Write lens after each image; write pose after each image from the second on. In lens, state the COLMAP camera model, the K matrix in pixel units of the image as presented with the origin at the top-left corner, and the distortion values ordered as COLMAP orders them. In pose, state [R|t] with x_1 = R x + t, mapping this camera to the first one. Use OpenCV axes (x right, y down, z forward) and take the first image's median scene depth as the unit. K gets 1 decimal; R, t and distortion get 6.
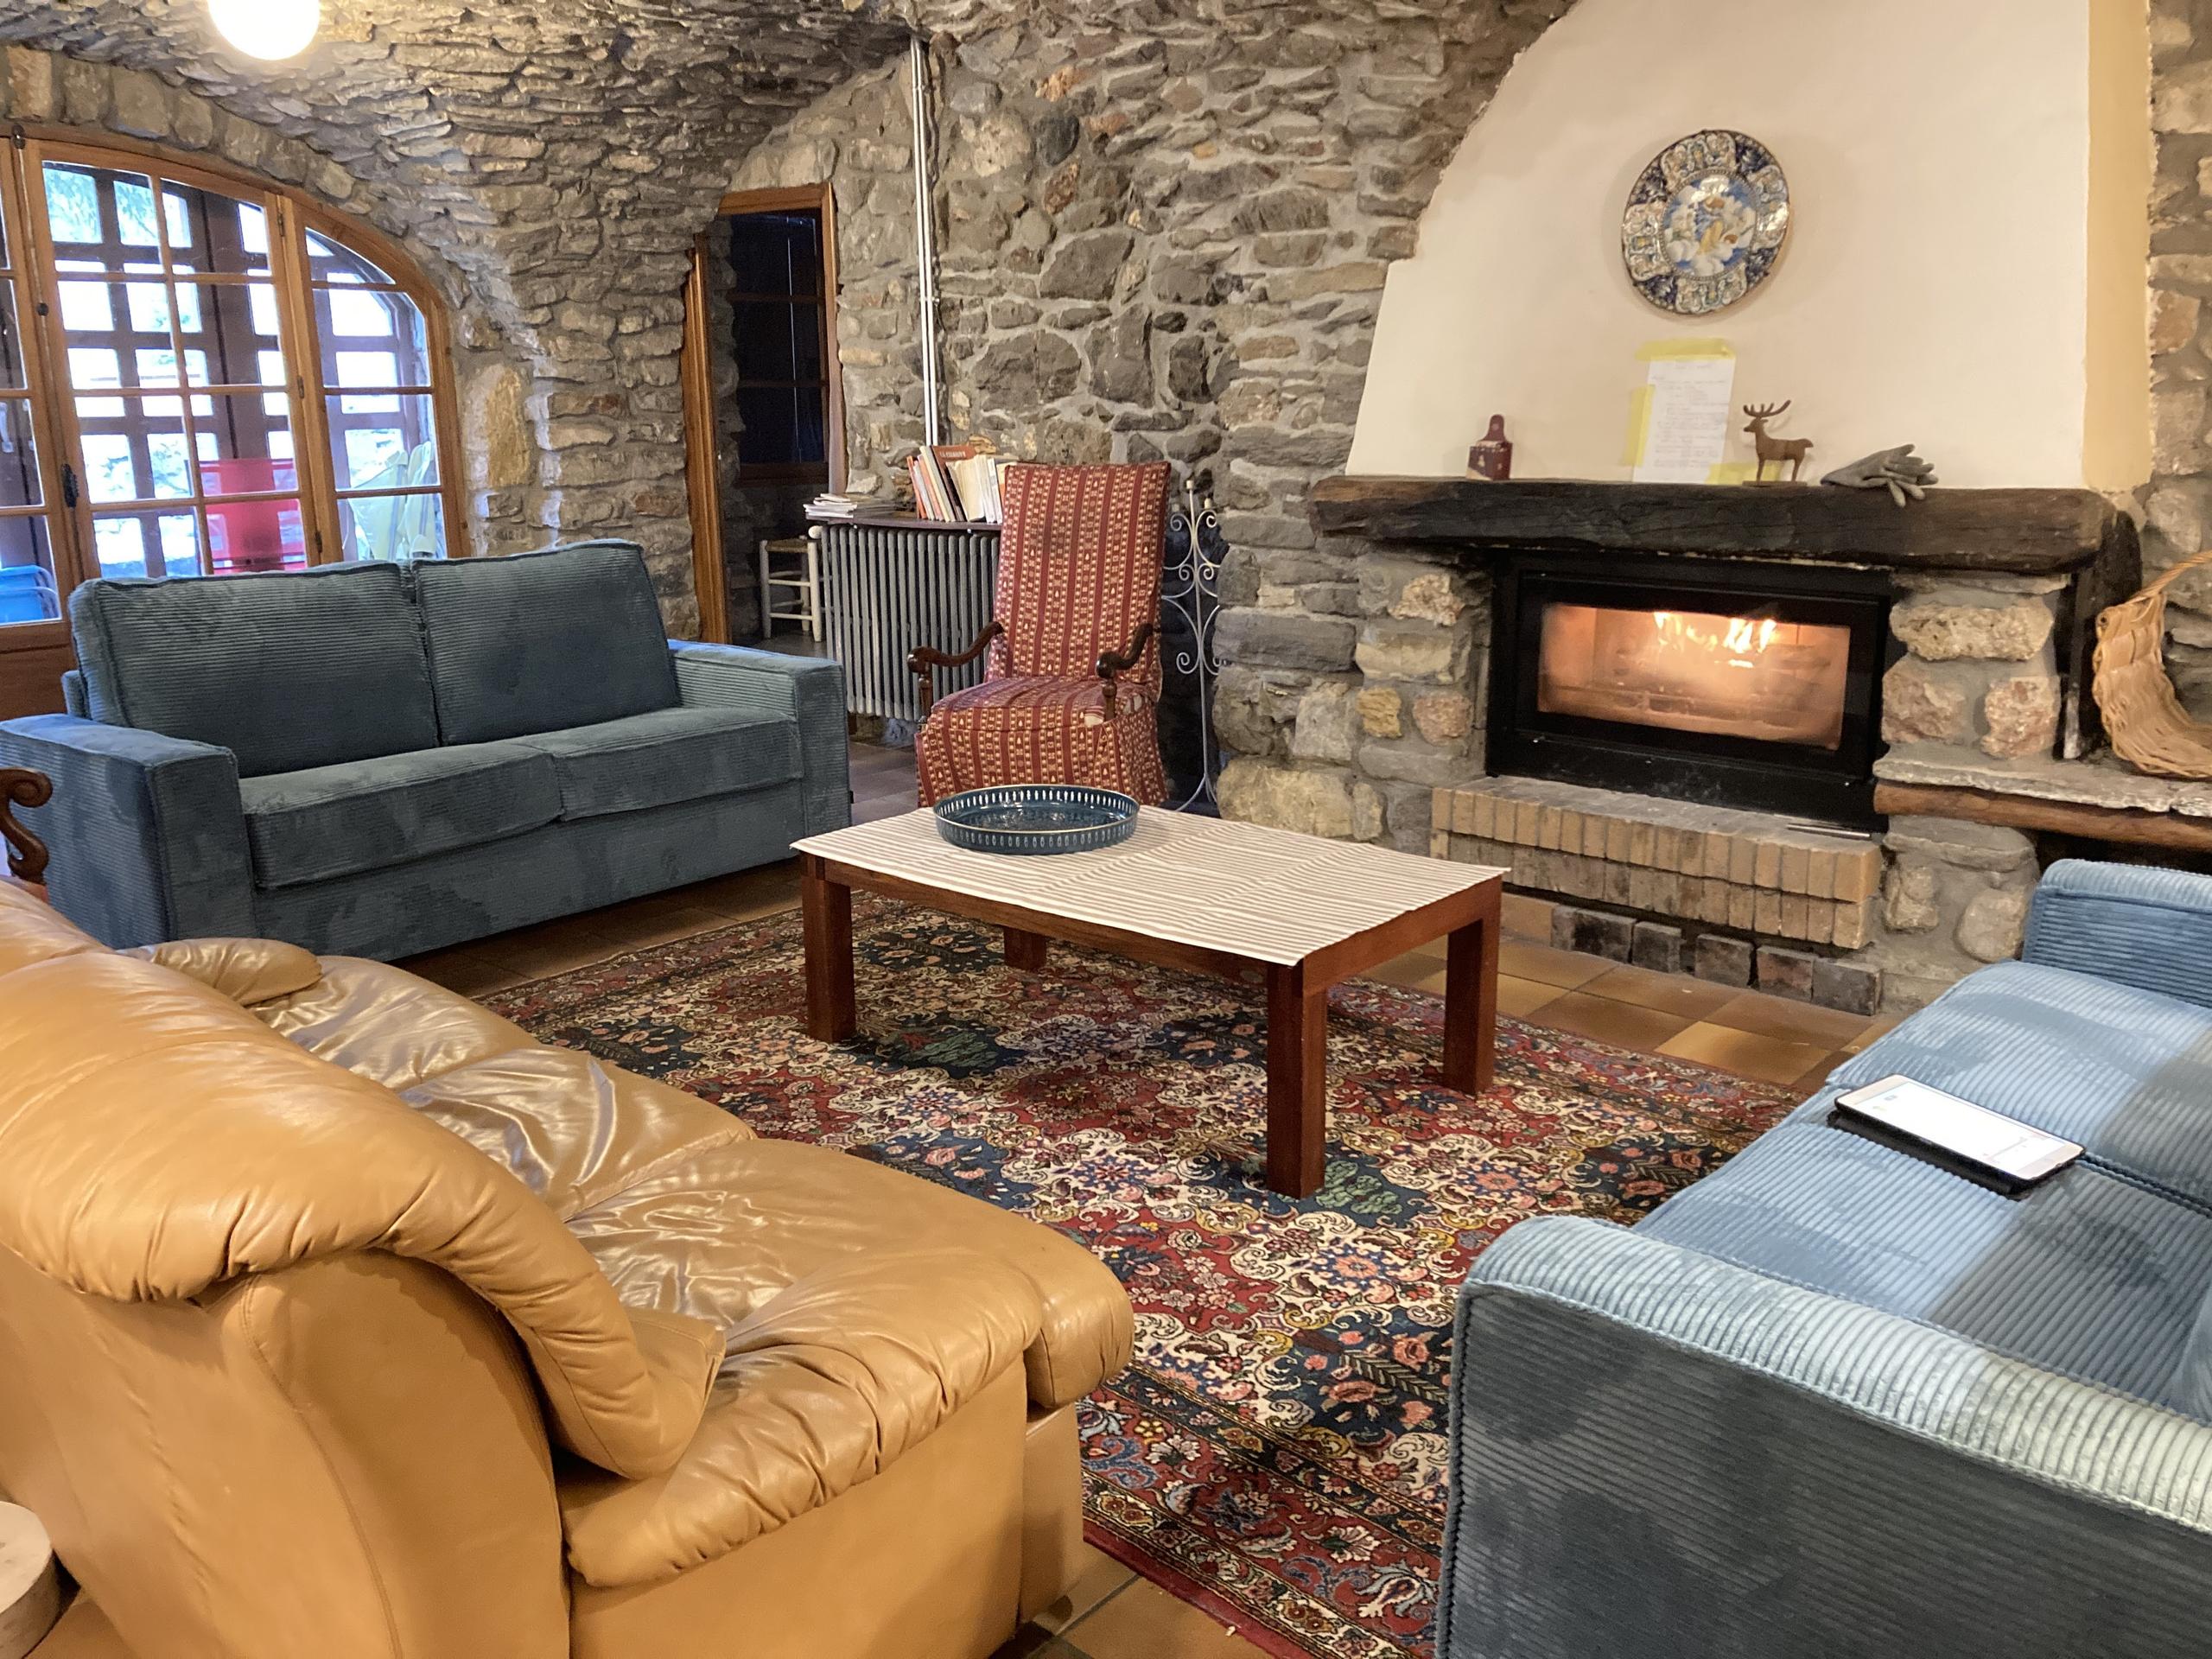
lens RADIAL K [[1812.4, 0, 1105.4], [0, 1812.4, 823.6], [0, 0, 1]] dist [0.062647, -0.060698]
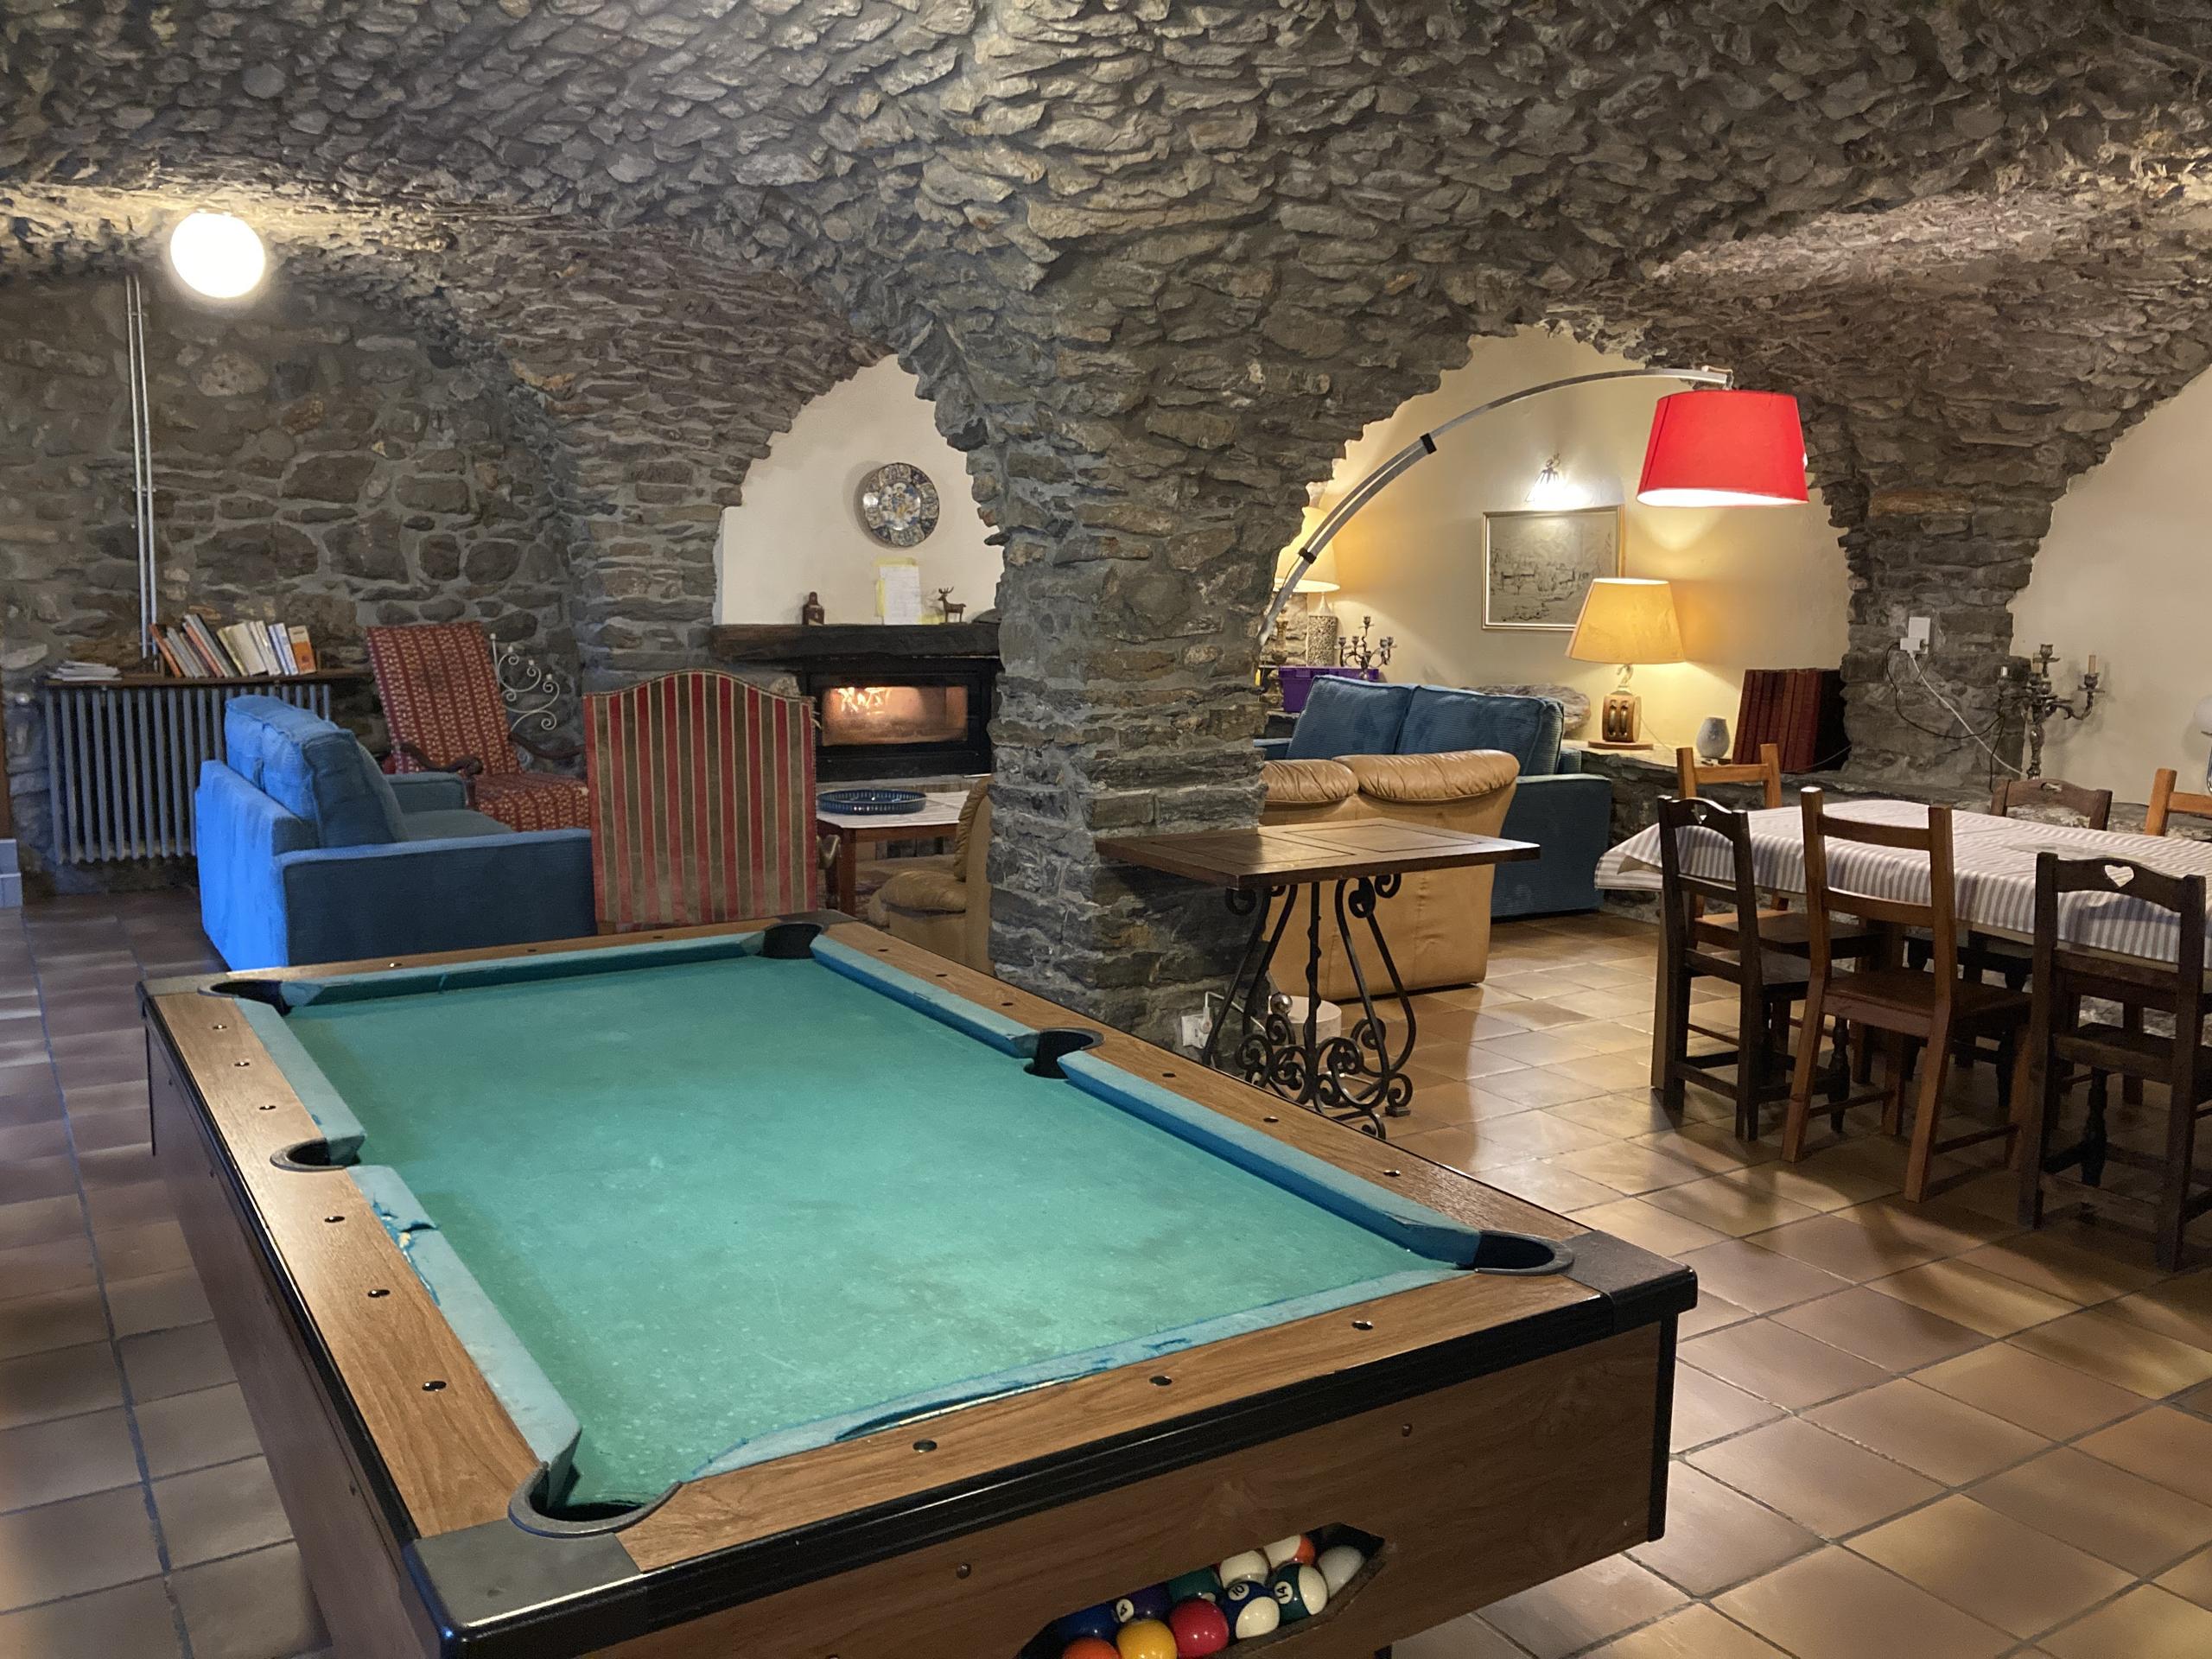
lens RADIAL K [[1812.4, 0, 1107.2], [0, 1812.4, 827.1], [0, 0, 1]] dist [0.062647, -0.060698]
pose [[0.316999, -0.120121, 0.940788, -1.328004], [0.207047, 0.976786, 0.054953, -0.021429], [-0.925550, 0.177367, 0.334511, 0.108606]]
